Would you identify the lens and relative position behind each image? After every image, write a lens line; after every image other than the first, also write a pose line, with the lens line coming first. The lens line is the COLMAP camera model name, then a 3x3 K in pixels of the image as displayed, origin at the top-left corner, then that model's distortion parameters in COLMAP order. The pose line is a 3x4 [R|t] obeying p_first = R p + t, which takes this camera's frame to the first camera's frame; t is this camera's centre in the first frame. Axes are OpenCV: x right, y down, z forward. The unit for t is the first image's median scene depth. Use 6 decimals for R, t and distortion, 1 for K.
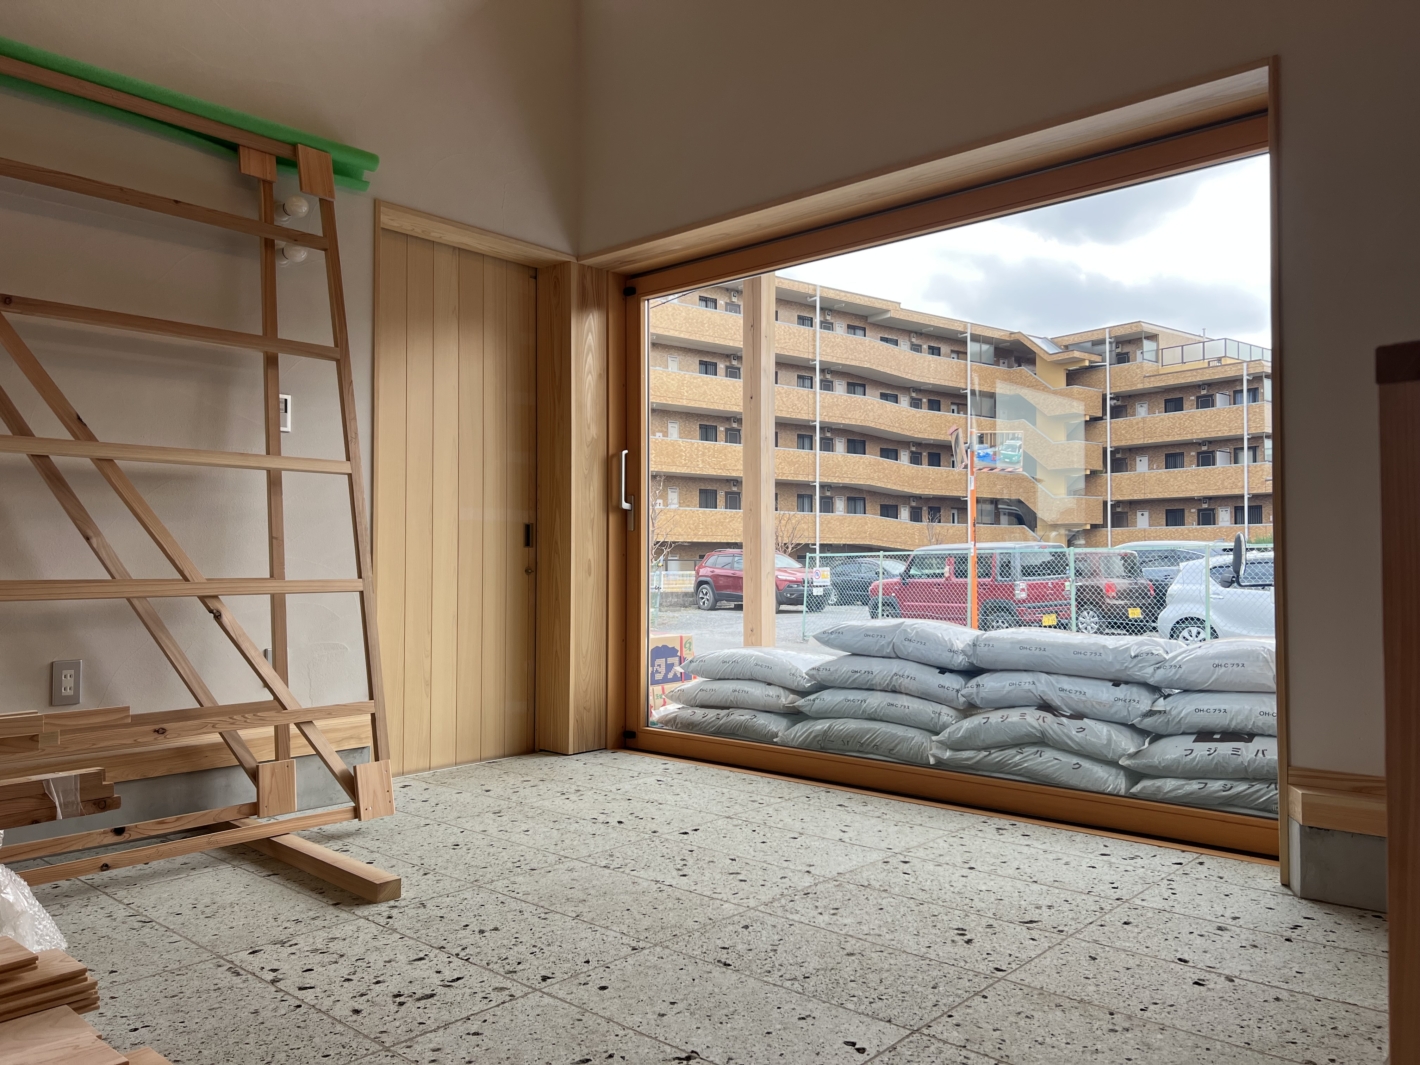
lens RADIAL K [[1050.9, 0, 710.0], [0, 1050.9, 532.5], [0, 0, 1]] dist [-0.001505, 0.000587]
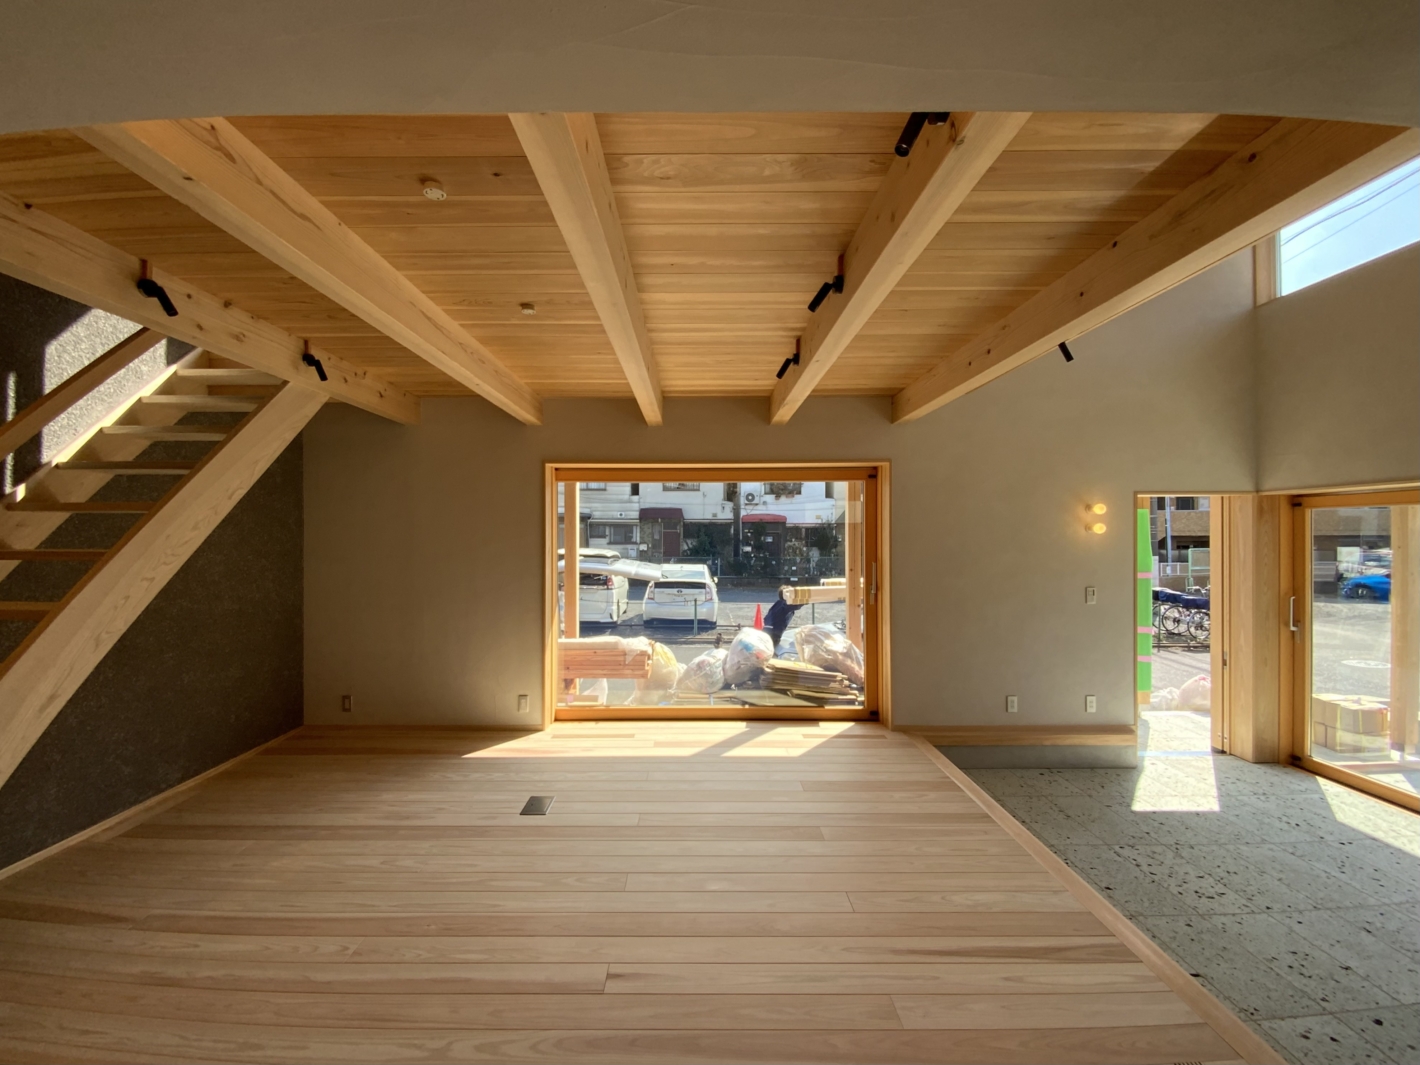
lens RADIAL K [[576.8, 0, 710.0], [0, 576.8, 532.5], [0, 0, 1]] dist [0.000694, -0.011741]
pose [[0.662667, -0.008619, -0.748865, -0.024829], [0.024306, 0.999655, 0.010002, -0.444295], [0.748520, -0.024830, 0.662648, -0.738021]]
